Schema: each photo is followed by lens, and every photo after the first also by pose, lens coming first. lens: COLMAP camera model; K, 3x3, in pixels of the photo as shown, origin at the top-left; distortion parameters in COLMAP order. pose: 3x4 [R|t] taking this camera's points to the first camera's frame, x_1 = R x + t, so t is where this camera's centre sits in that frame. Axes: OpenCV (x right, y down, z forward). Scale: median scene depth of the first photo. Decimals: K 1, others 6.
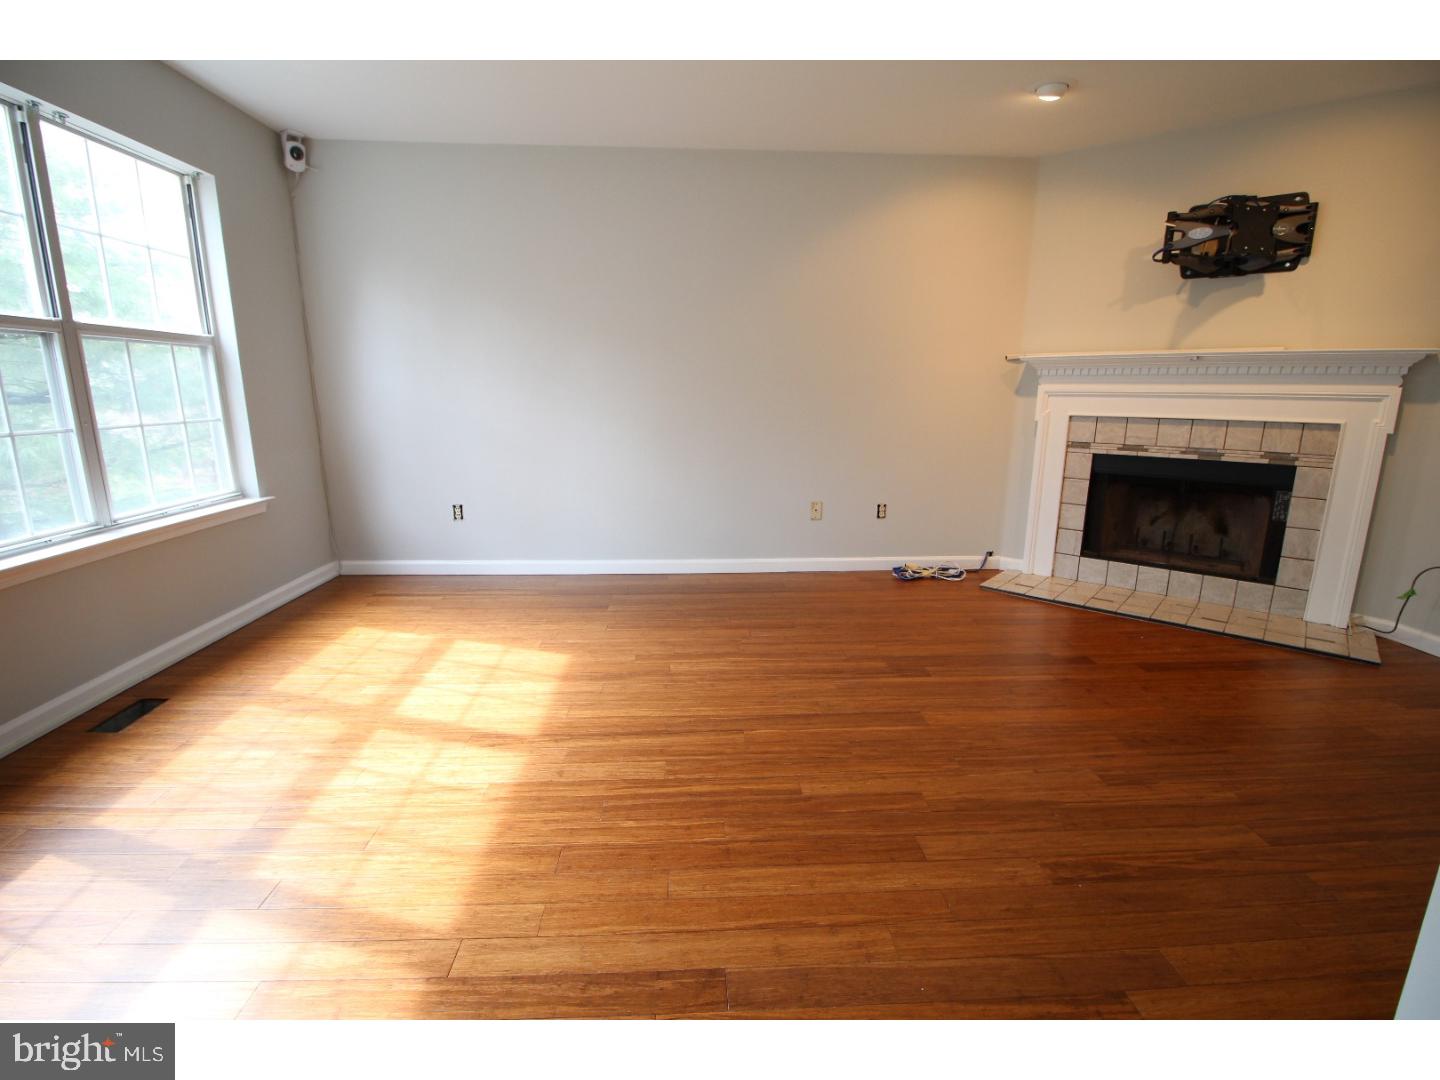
lens RADIAL K [[669.2, 0, 724.1], [0, 669.2, 535.1], [0, 0, 1]] dist [-0.001615, -0.012745]
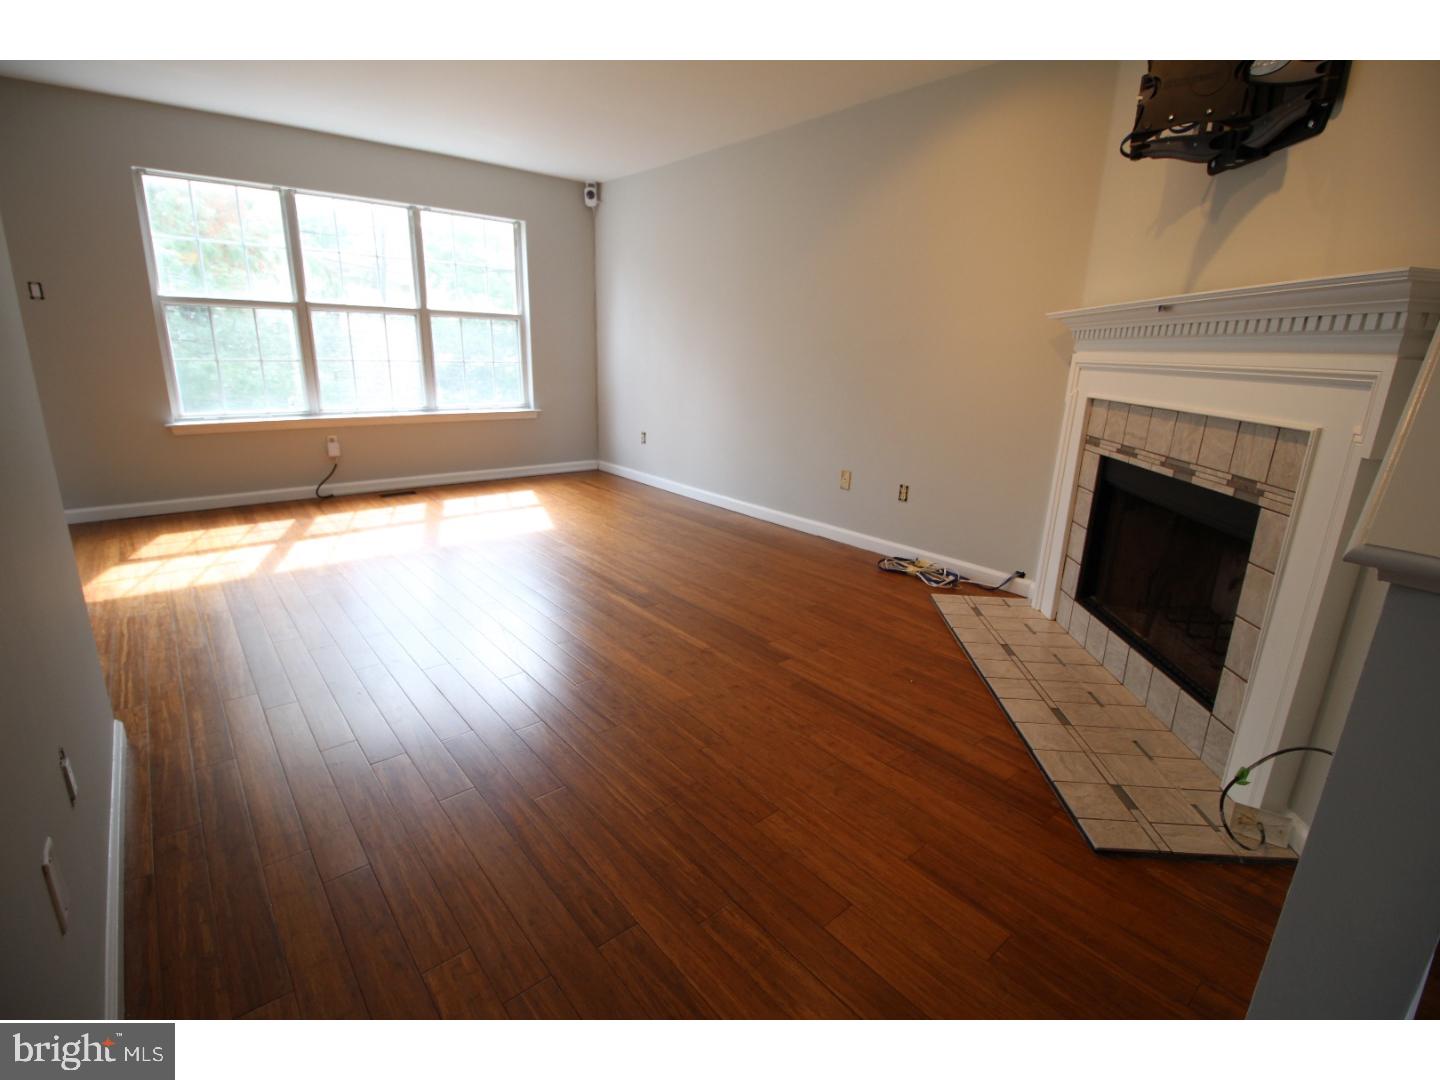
lens RADIAL K [[669.2, 0, 724.1], [0, 669.2, 535.1], [0, 0, 1]] dist [-0.001615, -0.012745]
pose [[0.603144, 0.225689, -0.765037, 0.994889], [-0.195305, 0.971725, 0.132688, -0.066709], [0.773352, 0.069386, 0.630169, 0.319849]]
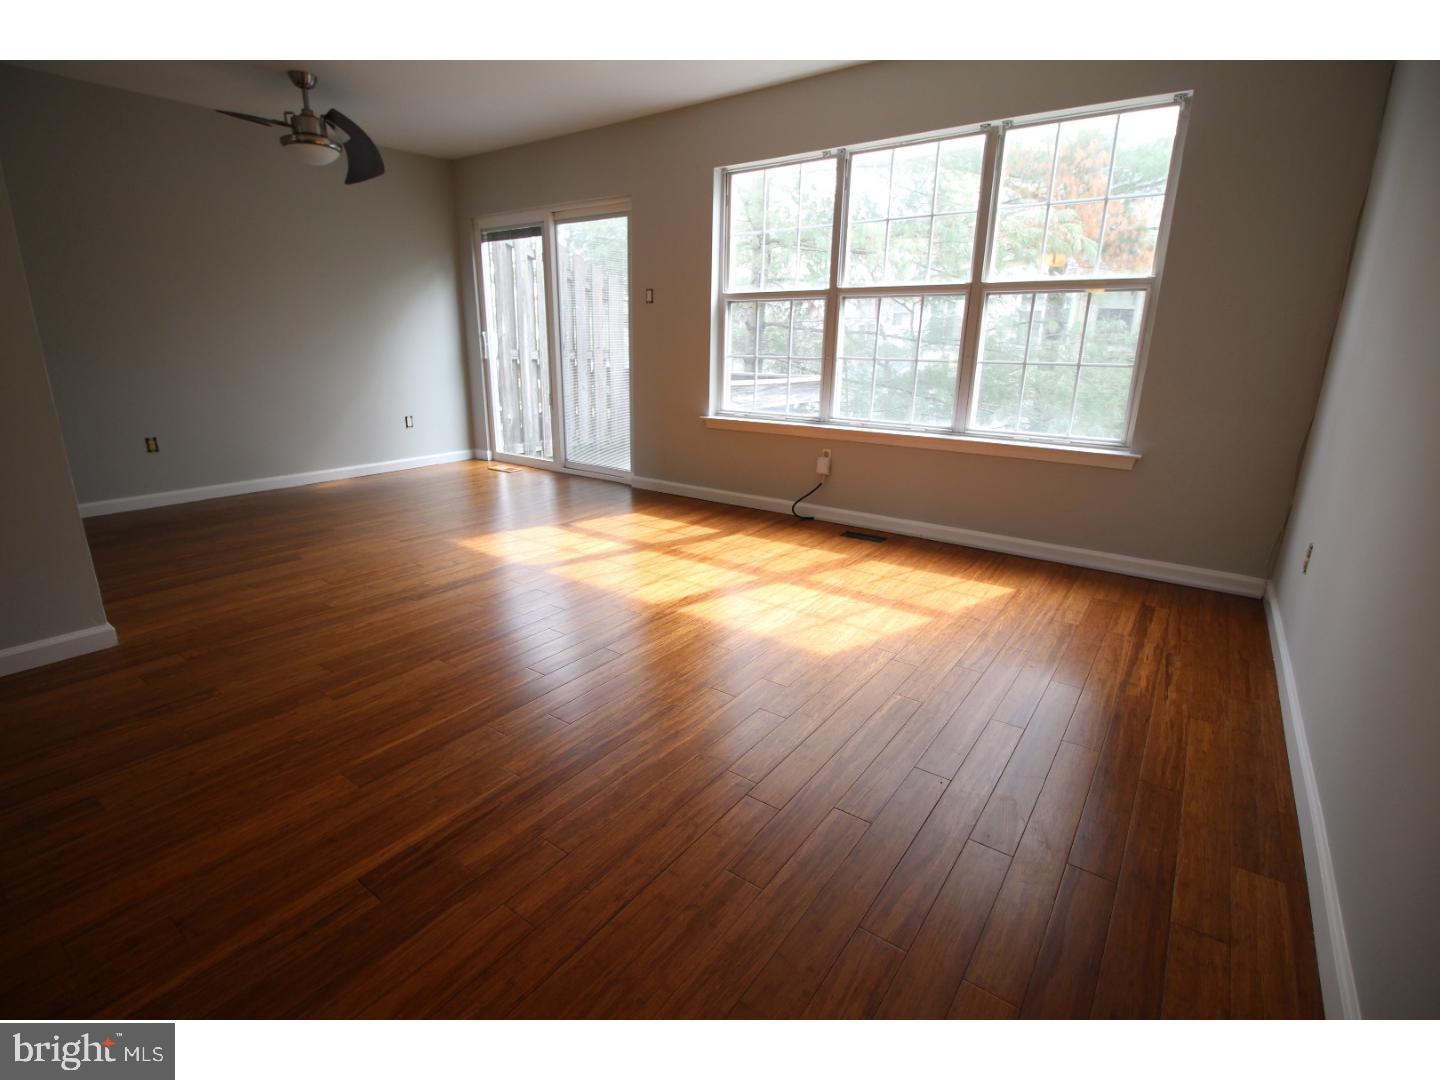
lens RADIAL K [[669.2, 0, 724.1], [0, 669.2, 535.1], [0, 0, 1]] dist [-0.001615, -0.012745]
pose [[-0.628168, 0.198238, -0.752401, 0.377365], [-0.182091, 0.902691, 0.389860, -0.214308], [0.756471, 0.381903, -0.530945, 1.121389]]
